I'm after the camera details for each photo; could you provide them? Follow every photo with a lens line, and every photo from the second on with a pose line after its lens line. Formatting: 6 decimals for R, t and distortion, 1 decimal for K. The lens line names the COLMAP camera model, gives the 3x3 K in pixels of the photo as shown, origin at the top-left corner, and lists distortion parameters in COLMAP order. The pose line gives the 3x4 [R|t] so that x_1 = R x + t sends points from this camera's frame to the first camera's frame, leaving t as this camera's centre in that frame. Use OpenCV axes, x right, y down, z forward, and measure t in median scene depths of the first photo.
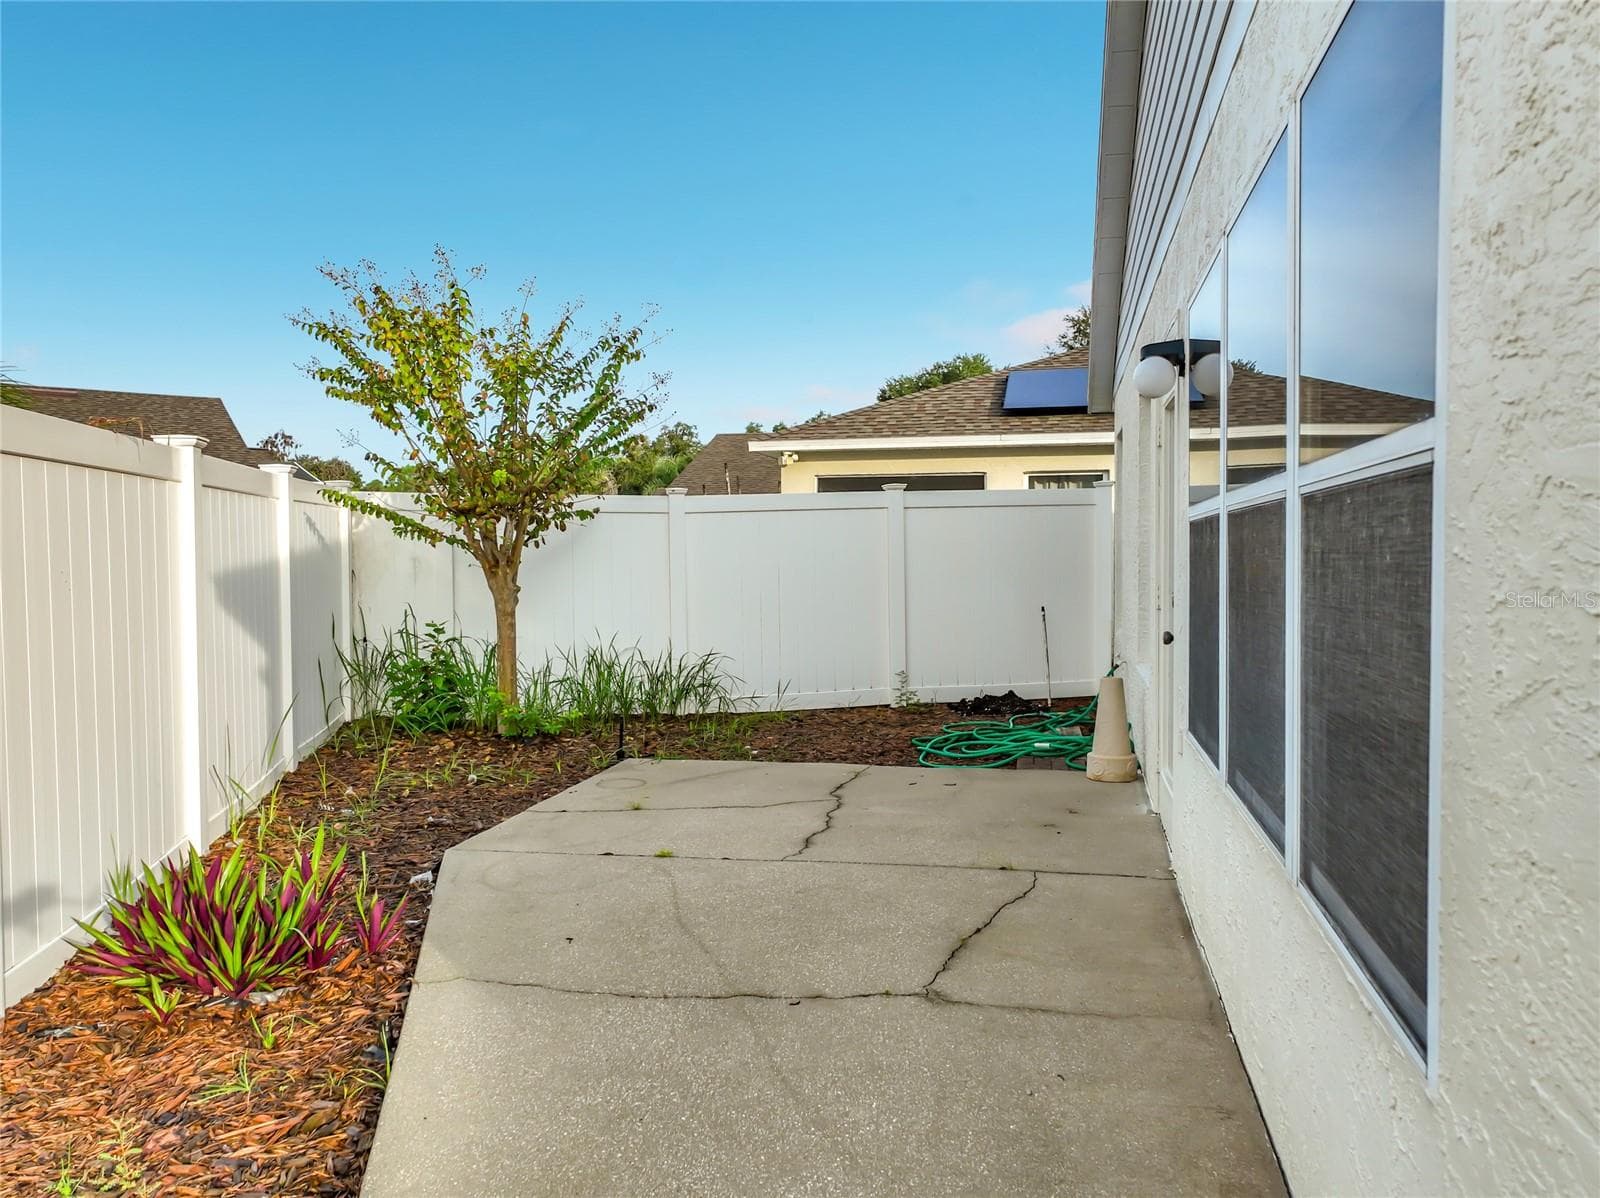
lens RADIAL K [[1134.3, 0, 803.8], [0, 1134.3, 607.1], [0, 0, 1]] dist [0.000971, 0.020611]
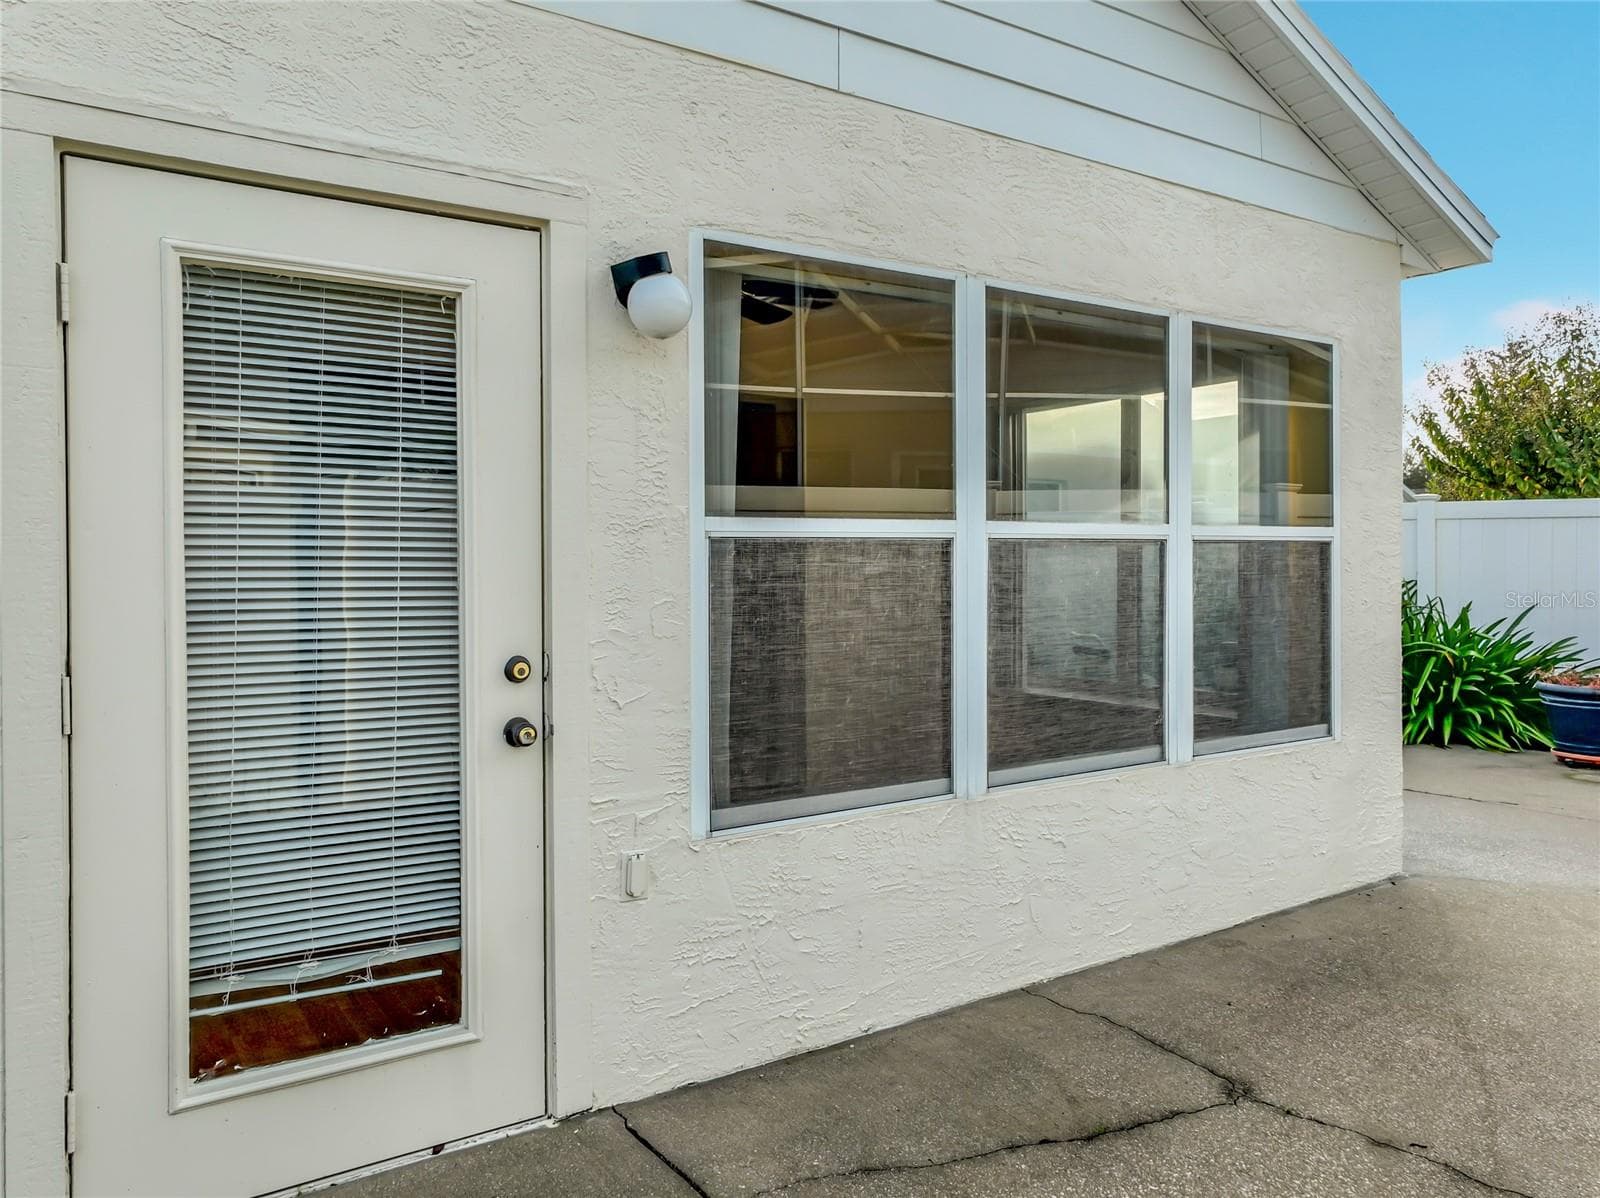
lens RADIAL K [[1218.5, 0, 797.8], [0, 1218.5, 566.2], [0, 0, 1]] dist [-0.001133, 0.025419]
pose [[-0.739360, 0.006175, 0.673282, -0.582606], [0.039608, 0.998625, 0.034336, -0.216605], [-0.672145, 0.052055, -0.738588, 4.186688]]
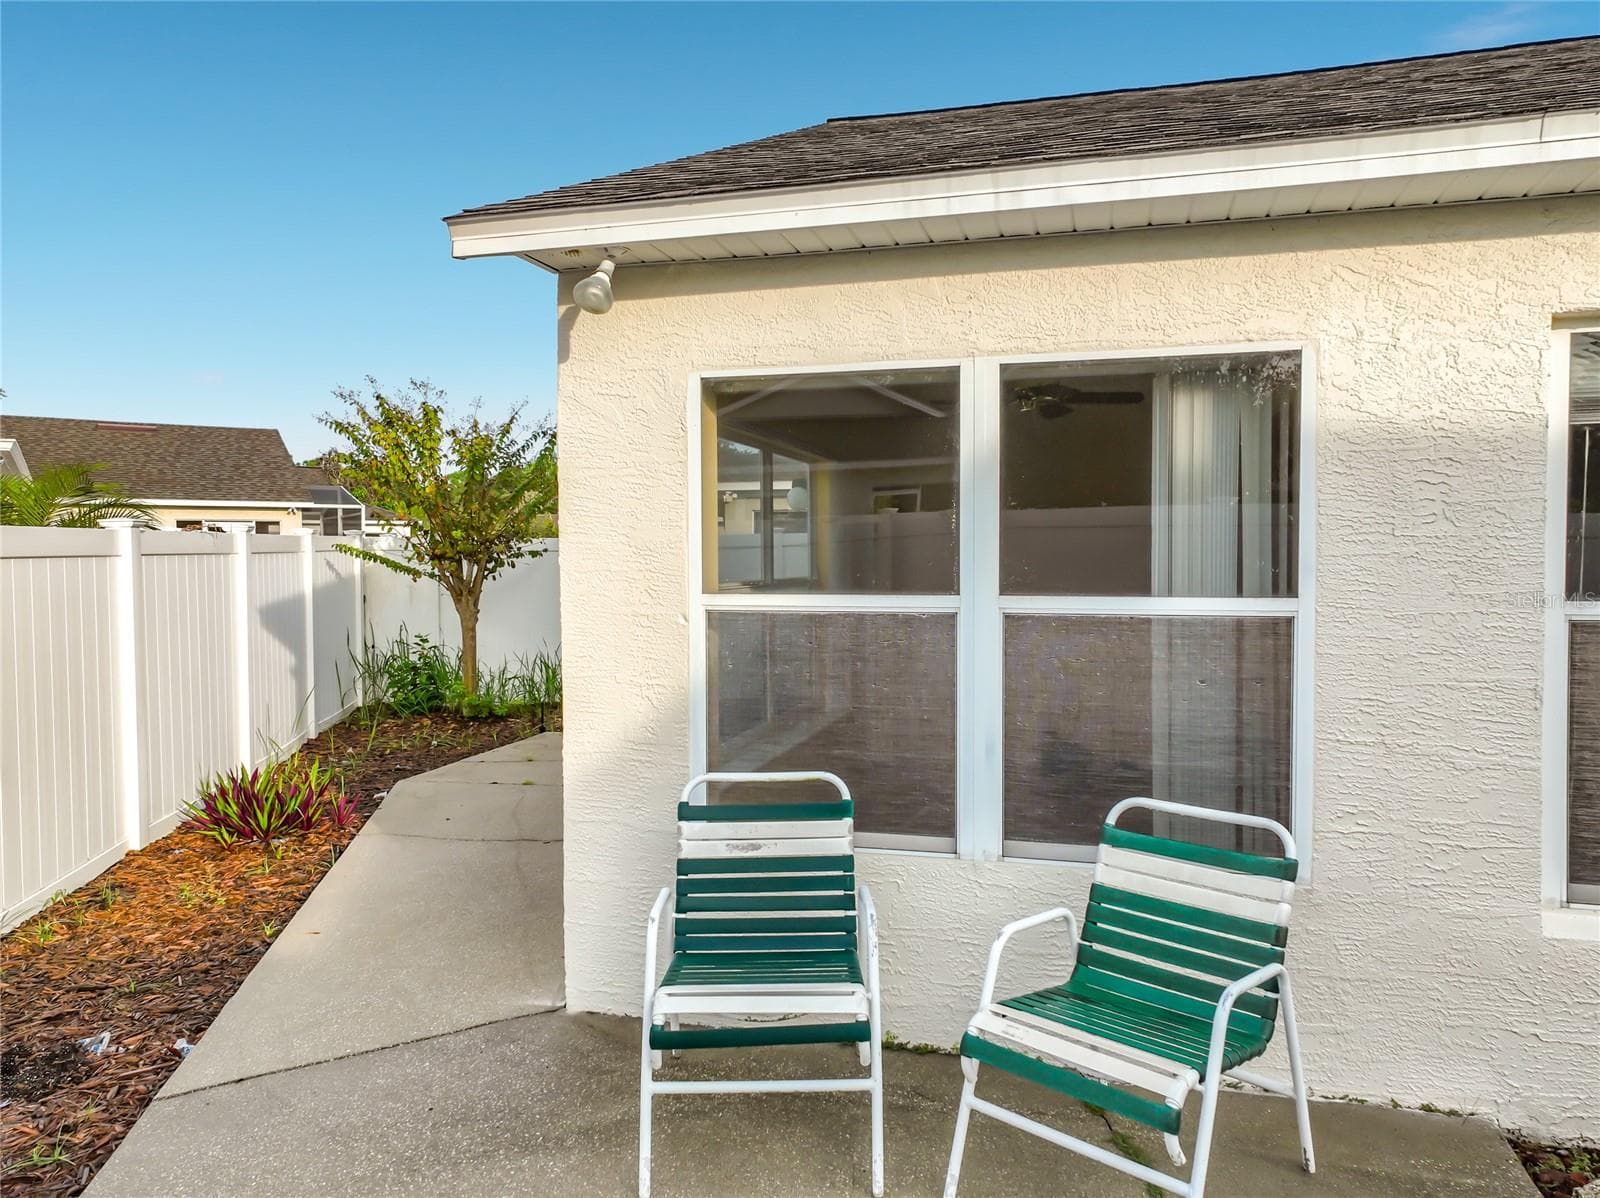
lens RADIAL K [[1134.3, 0, 803.8], [0, 1134.3, 607.1], [0, 0, 1]] dist [0.000971, 0.020611]
pose [[0.999025, 0.002456, -0.044073, 0.212799], [-0.002475, 0.999997, -0.000381, -0.021833], [0.044072, 0.000490, 0.999028, -0.377458]]
